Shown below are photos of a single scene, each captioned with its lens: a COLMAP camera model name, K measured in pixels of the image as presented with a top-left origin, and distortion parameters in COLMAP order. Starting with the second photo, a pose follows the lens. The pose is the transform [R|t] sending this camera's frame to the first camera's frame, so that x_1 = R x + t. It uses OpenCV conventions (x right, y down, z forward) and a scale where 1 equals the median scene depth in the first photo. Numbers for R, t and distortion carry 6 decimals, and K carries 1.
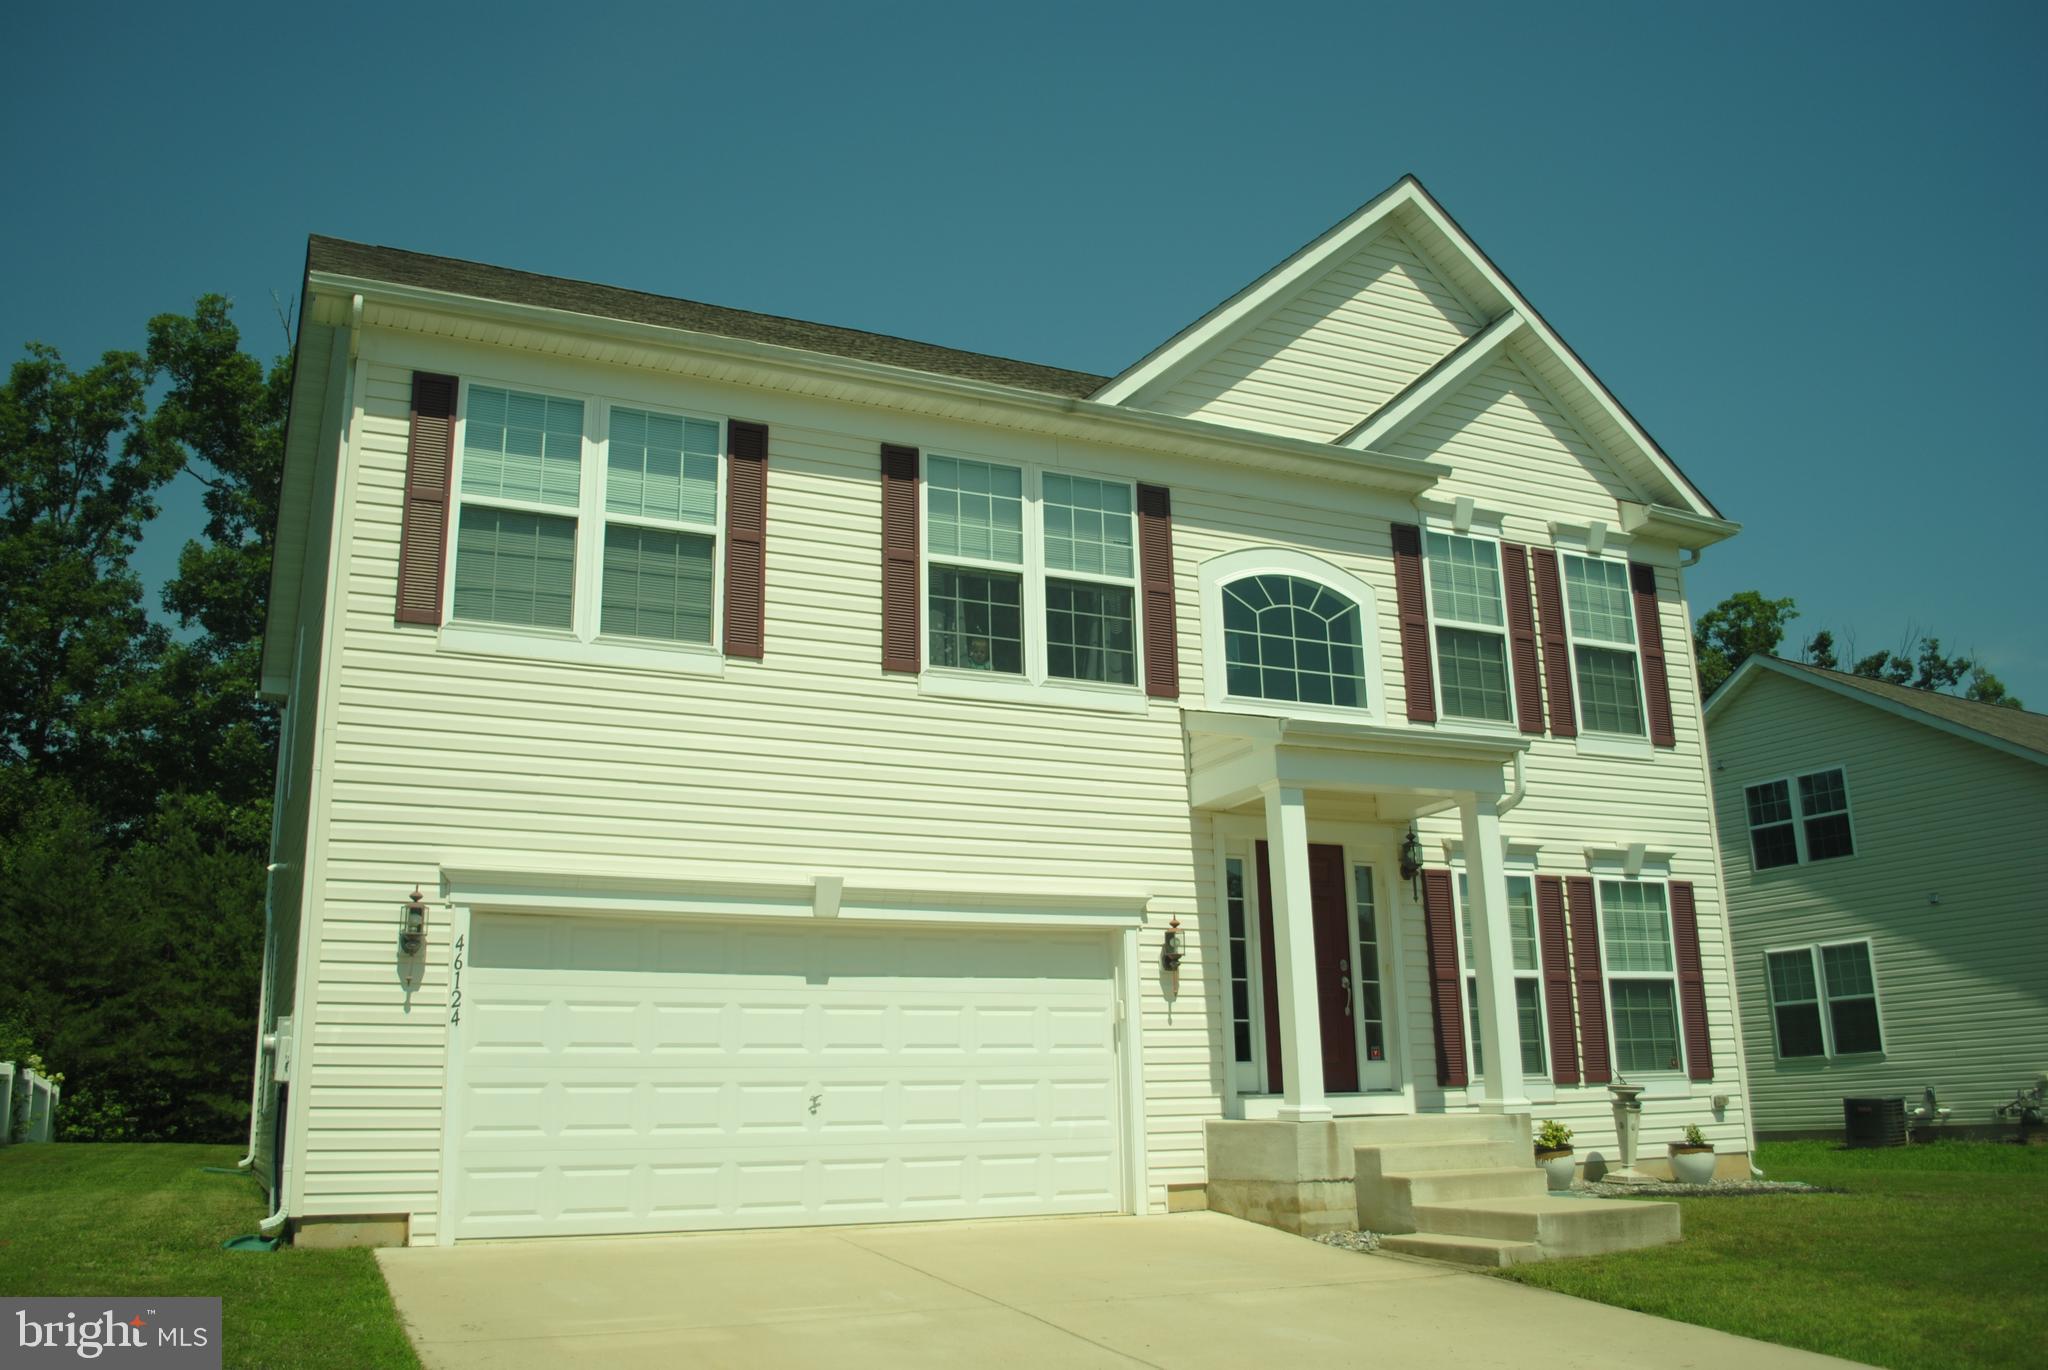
lens RADIAL K [[1719.4, 0, 1037.5], [0, 1719.4, 673.1], [0, 0, 1]] dist [-0.082584, 0.005293]
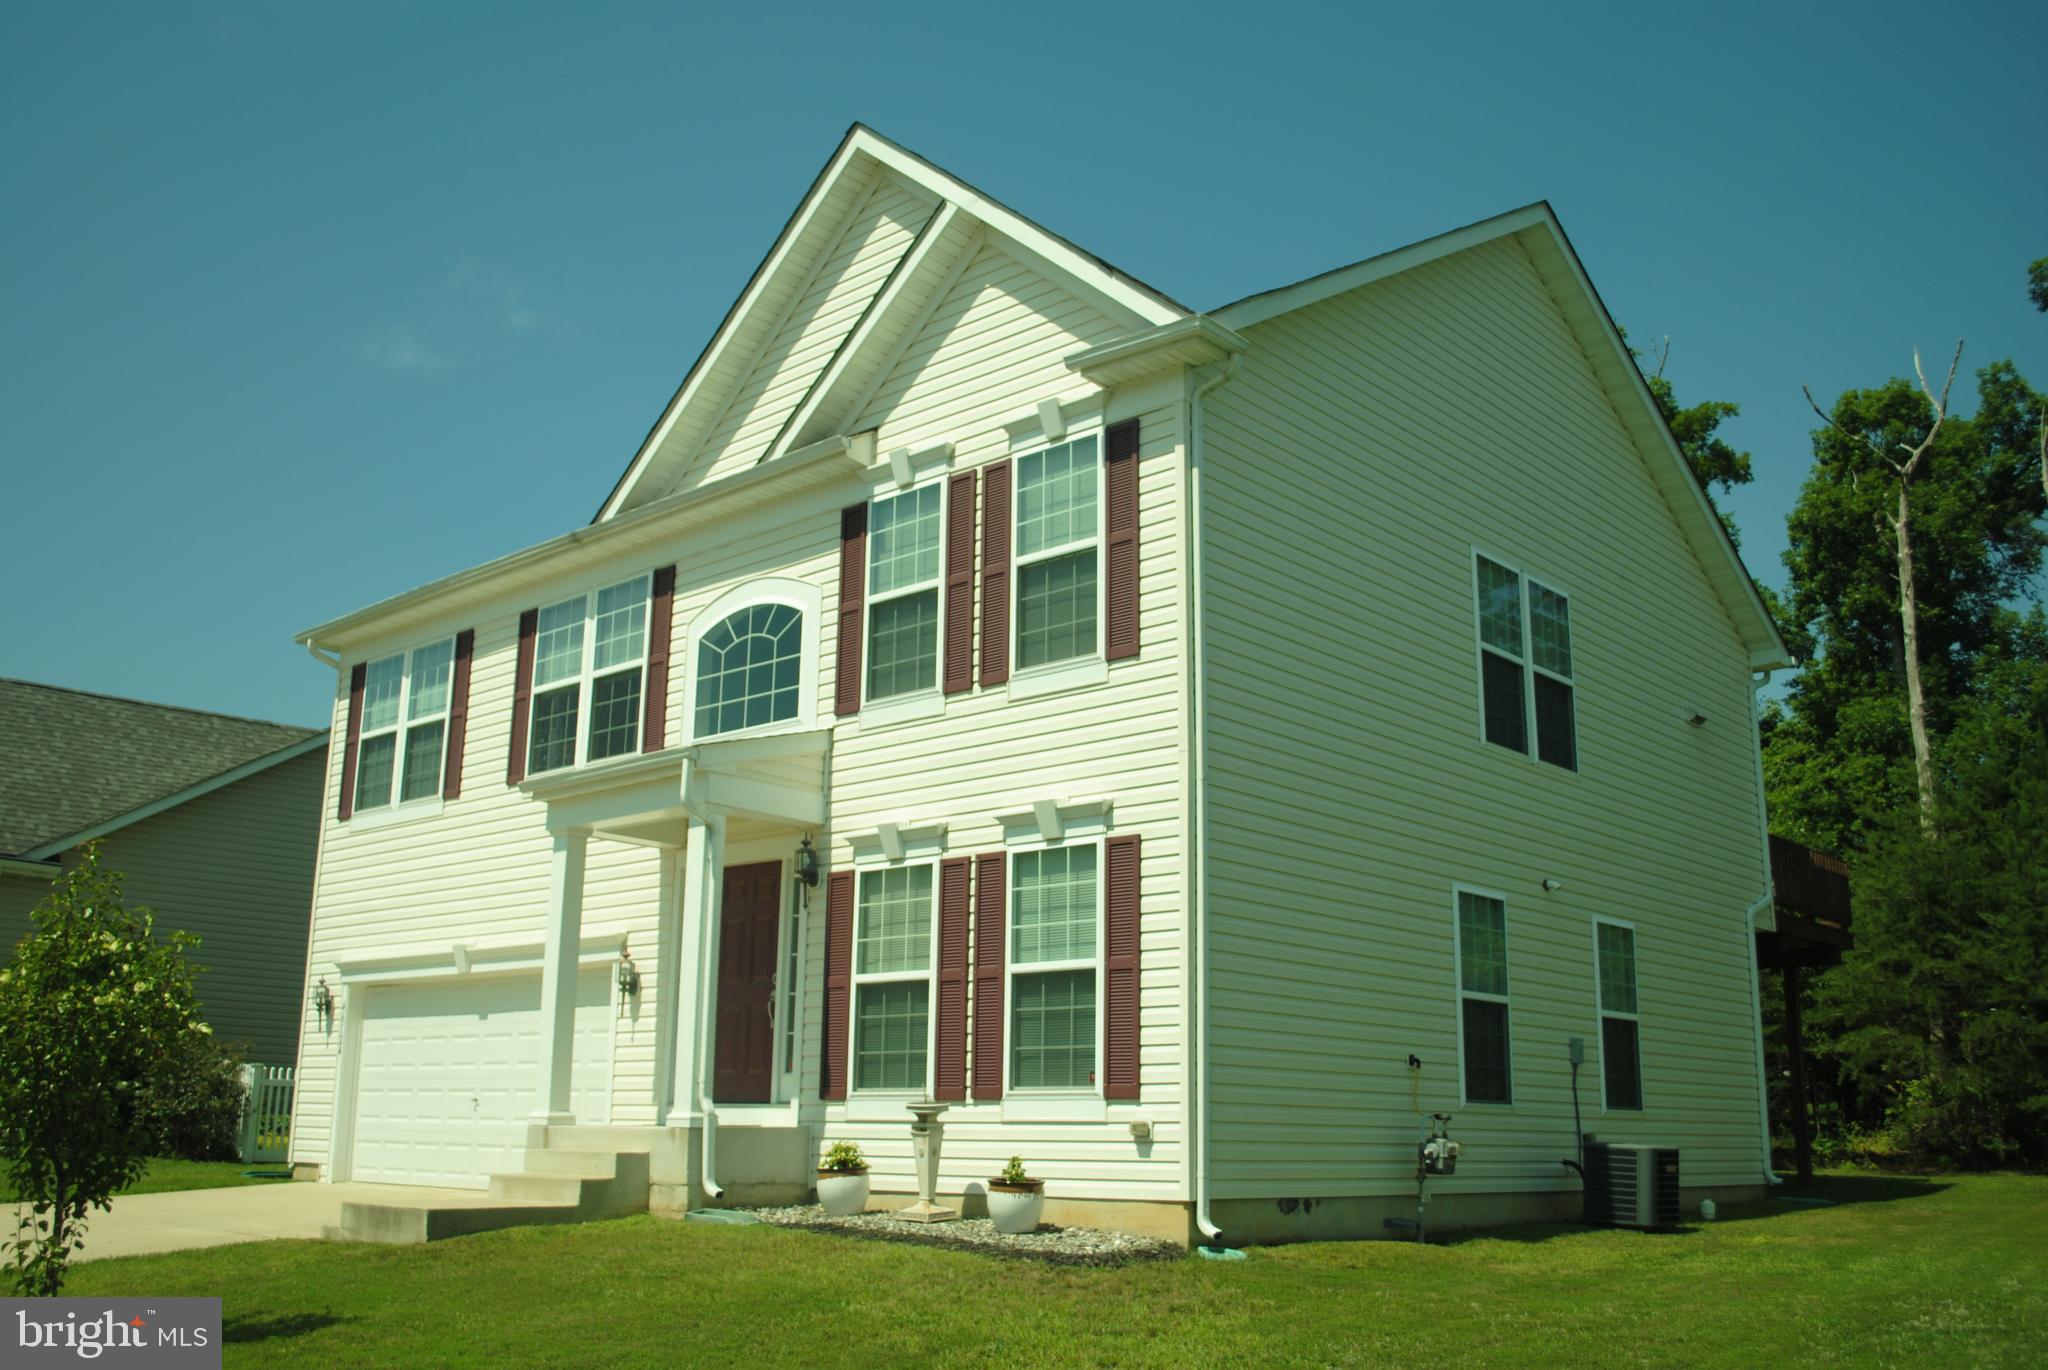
lens RADIAL K [[1825.9, 0, 1012.3], [0, 1825.9, 688.5], [0, 0, 1]] dist [-0.077775, 0.015952]
pose [[0.374875, -0.192408, -0.906889, 1.223374], [0.219043, 0.968912, -0.115022, 0.156300], [0.900827, -0.155529, 0.405366, 0.704017]]
